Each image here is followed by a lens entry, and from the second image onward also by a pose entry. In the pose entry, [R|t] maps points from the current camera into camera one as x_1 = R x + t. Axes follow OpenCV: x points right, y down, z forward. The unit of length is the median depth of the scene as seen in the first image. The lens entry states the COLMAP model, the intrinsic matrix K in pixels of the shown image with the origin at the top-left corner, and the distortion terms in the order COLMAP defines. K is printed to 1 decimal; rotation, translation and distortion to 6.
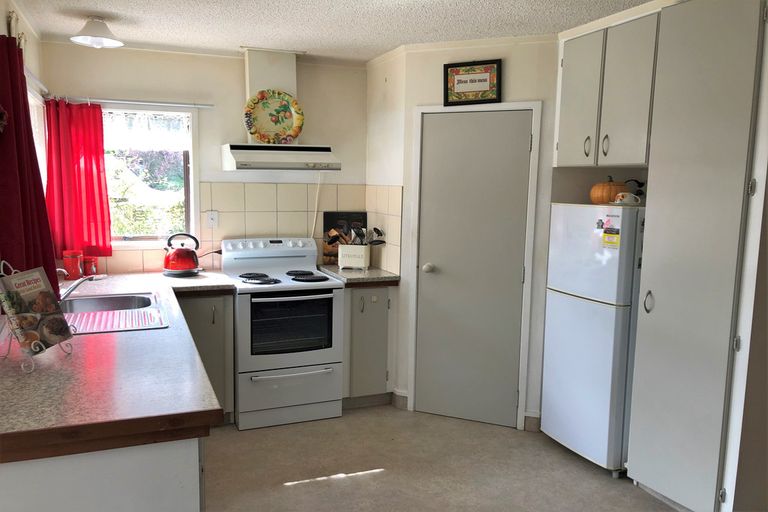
lens RADIAL K [[631.2, 0, 383.2], [0, 631.2, 263.6], [0, 0, 1]] dist [0.029436, -0.014090]
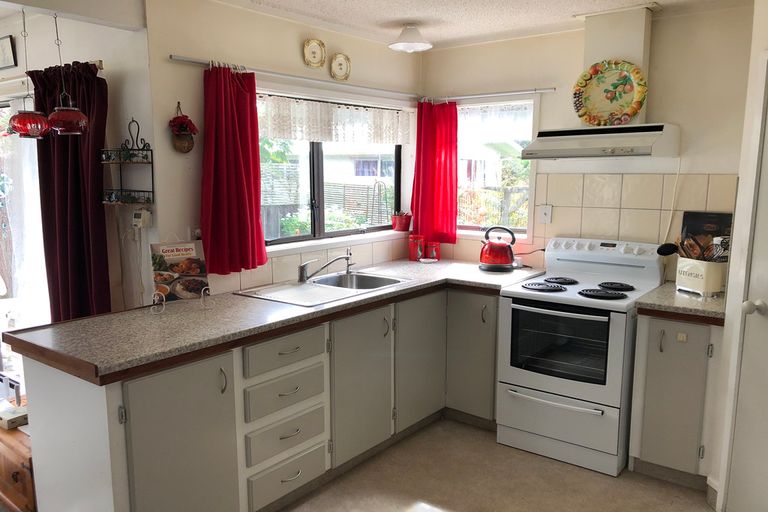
lens RADIAL K [[631.2, 0, 383.5], [0, 631.2, 260.2], [0, 0, 1]] dist [0.029436, -0.014090]
pose [[0.504389, 0.112060, -0.856174, 0.438132], [-0.103105, 0.992265, 0.069131, -0.046319], [0.857299, 0.053407, 0.512042, 0.362468]]
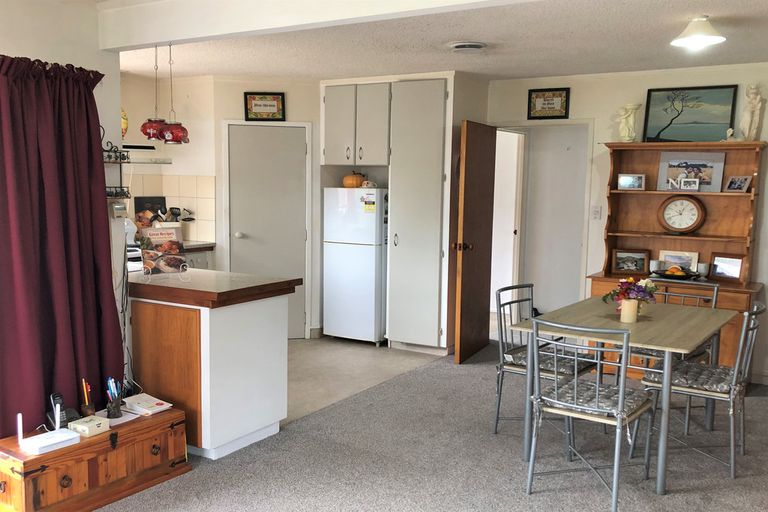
lens RADIAL K [[715.3, 0, 385.8], [0, 715.3, 257.6], [0, 0, 1]] dist [0.055189, 0.000000]
pose [[0.797886, -0.068621, 0.598890, -0.642429], [0.073658, 0.997153, 0.016121, 0.056853], [-0.598291, 0.031251, 0.800669, -0.481907]]
